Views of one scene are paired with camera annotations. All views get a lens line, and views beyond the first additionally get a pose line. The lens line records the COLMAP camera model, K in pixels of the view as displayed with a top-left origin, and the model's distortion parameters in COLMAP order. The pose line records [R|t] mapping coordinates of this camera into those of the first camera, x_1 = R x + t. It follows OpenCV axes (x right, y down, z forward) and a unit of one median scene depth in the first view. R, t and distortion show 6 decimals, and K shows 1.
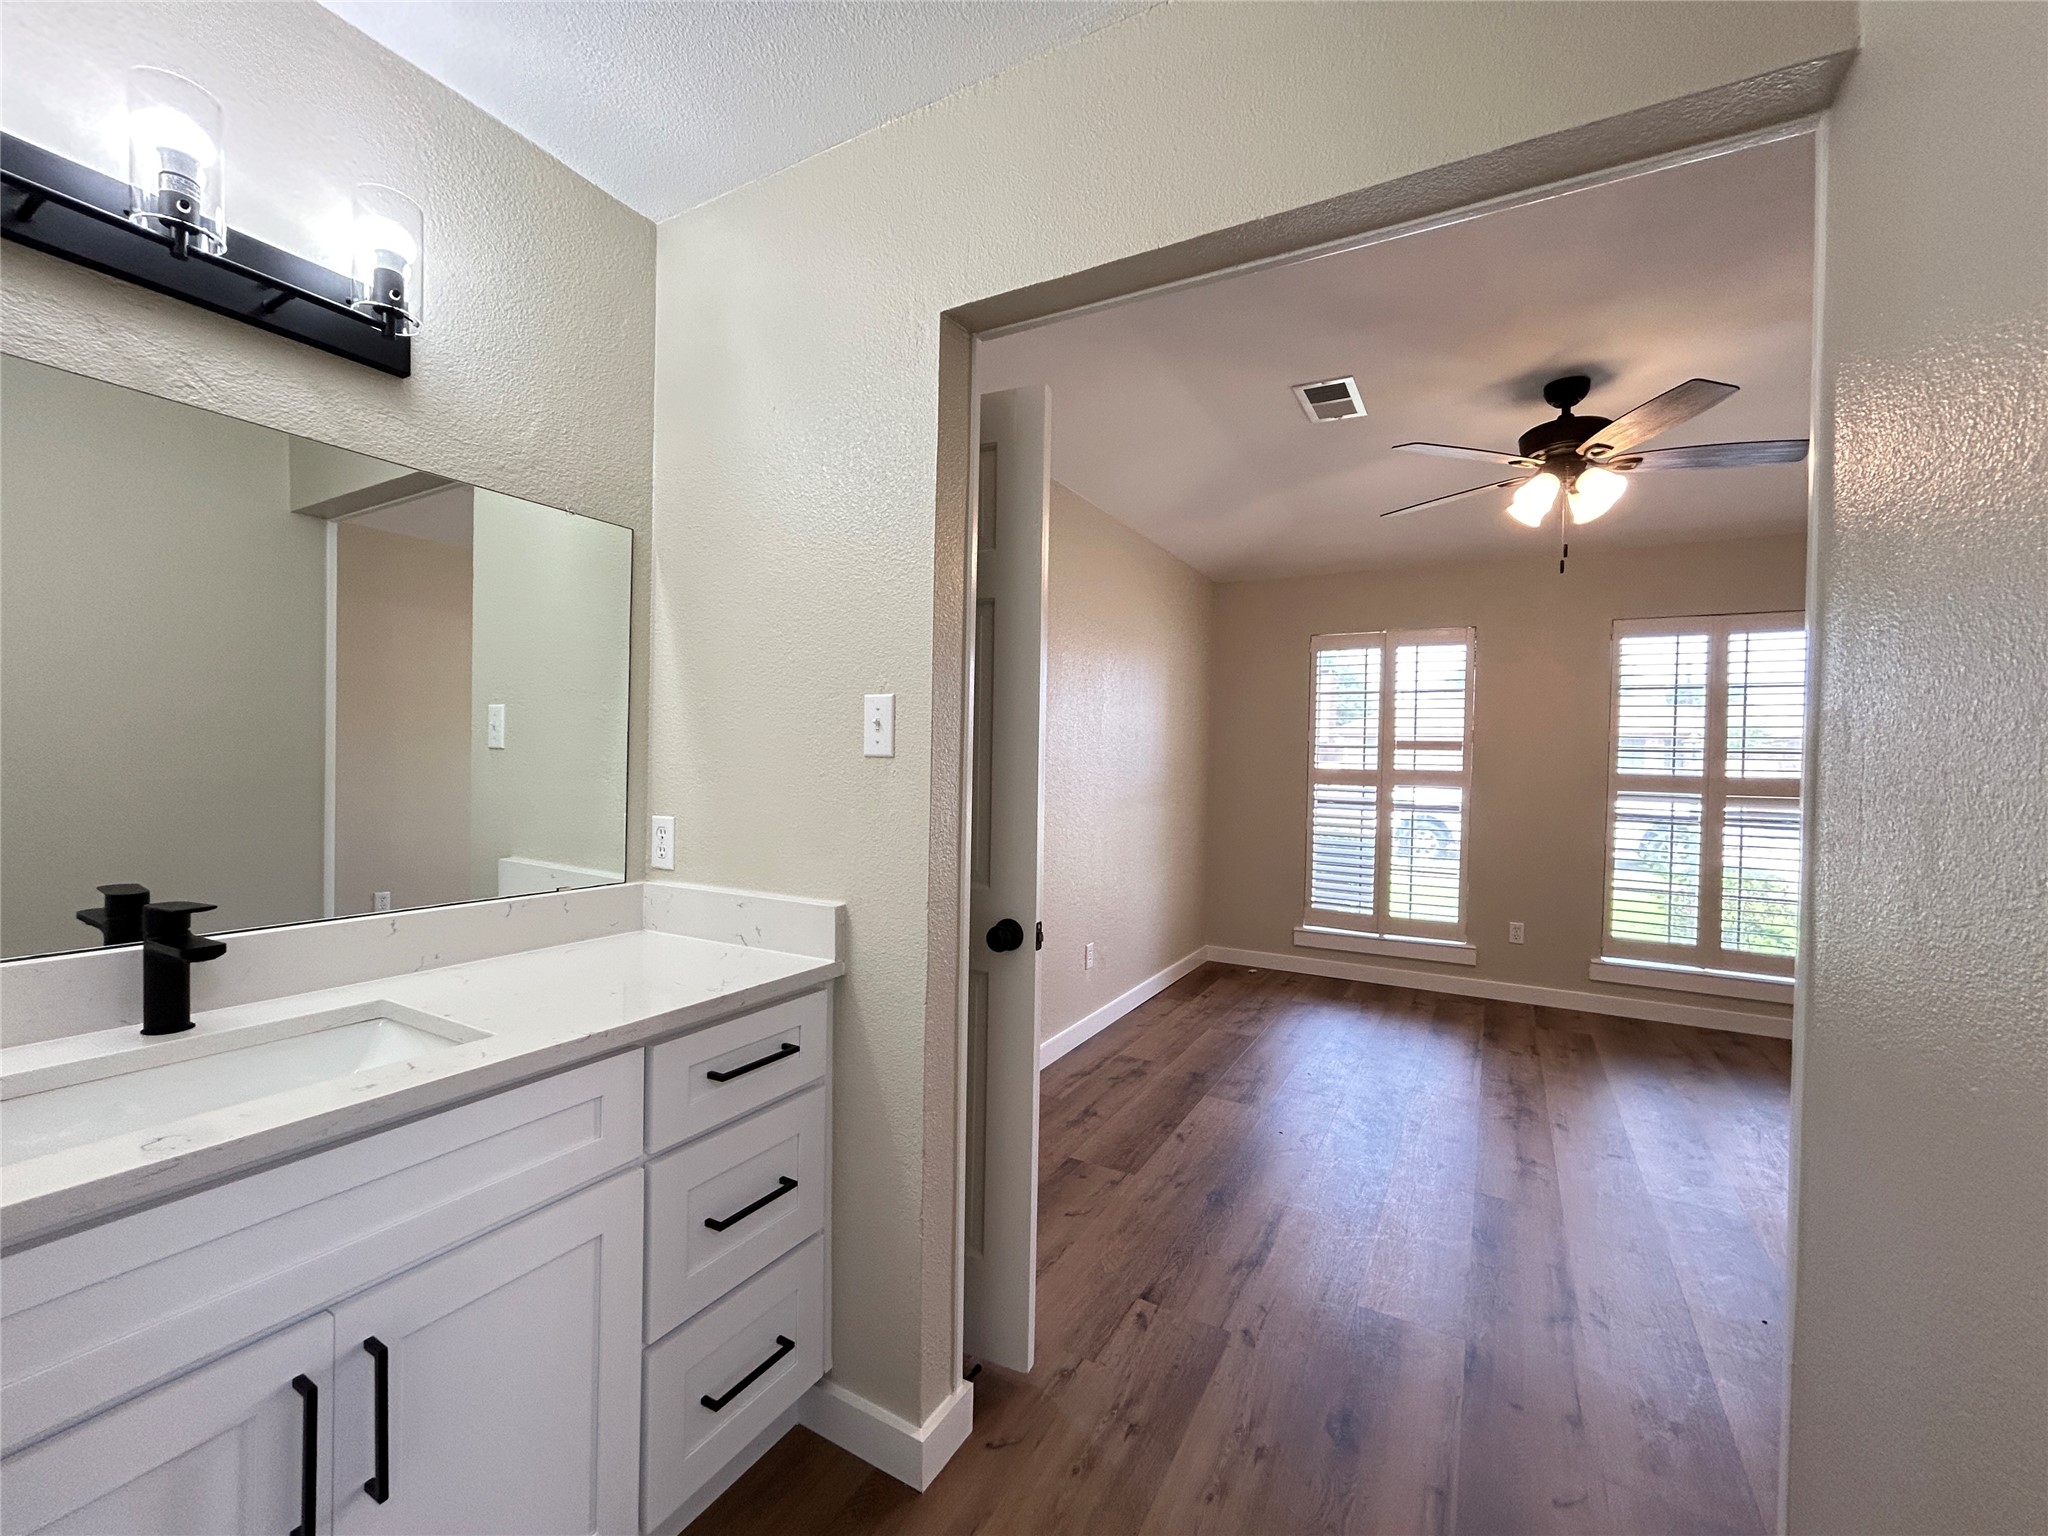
lens RADIAL K [[831.0, 0, 1025.5], [0, 831.0, 763.2], [0, 0, 1]] dist [0.001361, 0.000301]
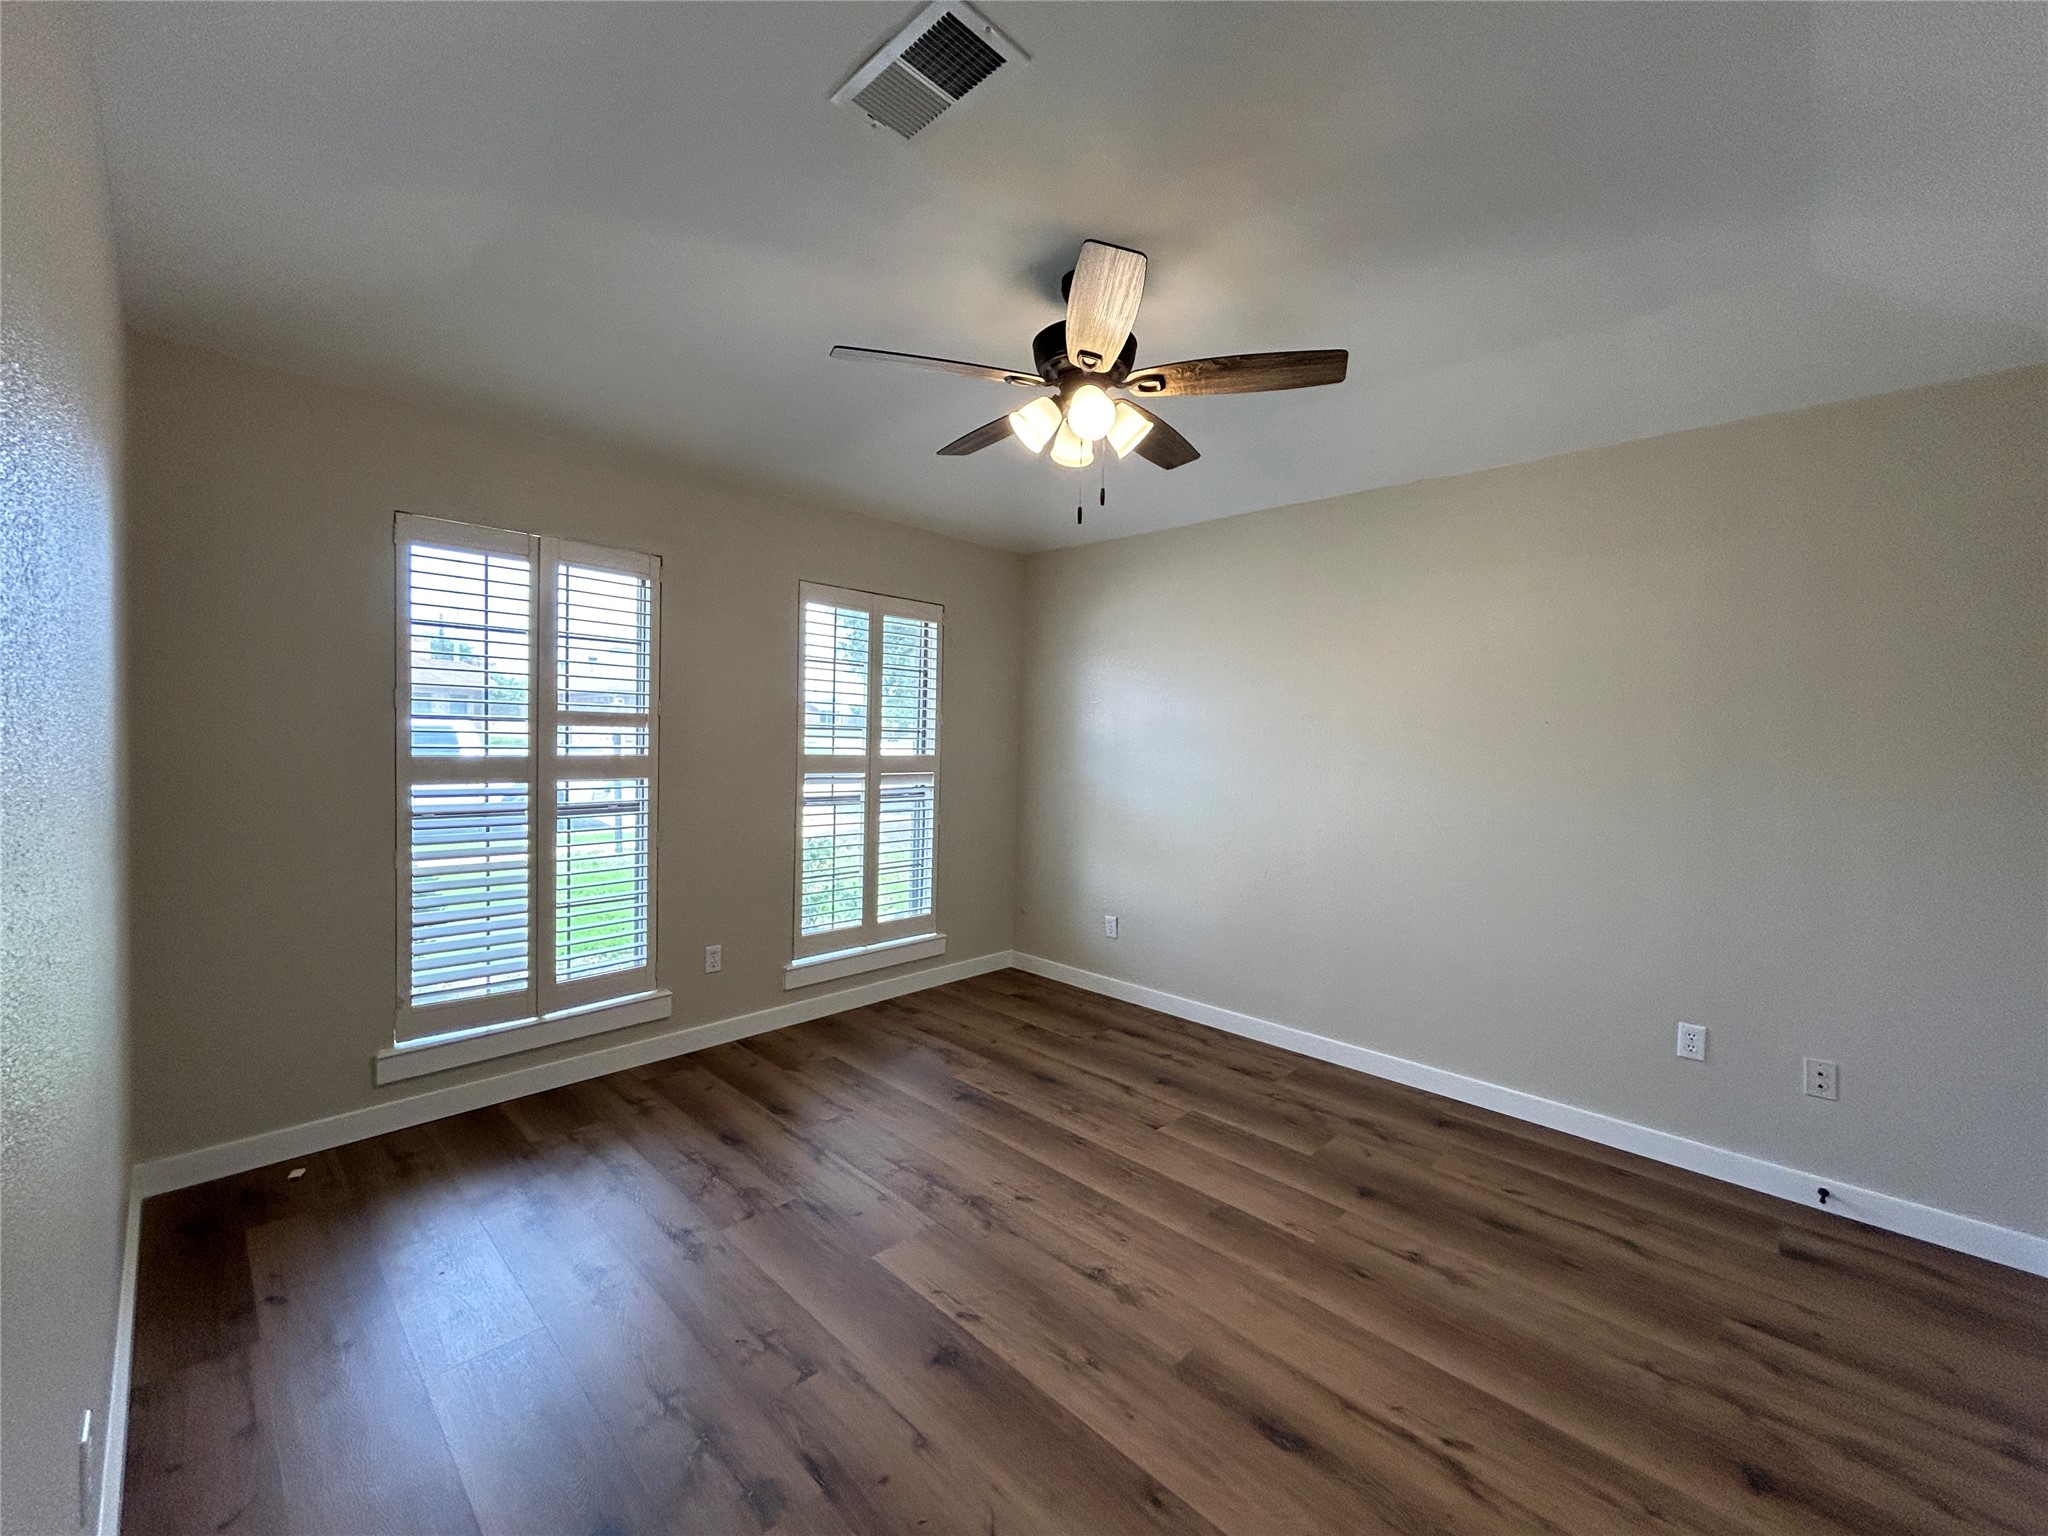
lens RADIAL K [[831.0, 0, 1025.5], [0, 831.0, 763.2], [0, 0, 1]] dist [0.001361, 0.000301]
pose [[0.271700, -0.038234, 0.961622, -0.085369], [-0.002319, 0.999182, 0.040383, -0.014595], [-0.962379, -0.013202, 0.271389, 0.527252]]
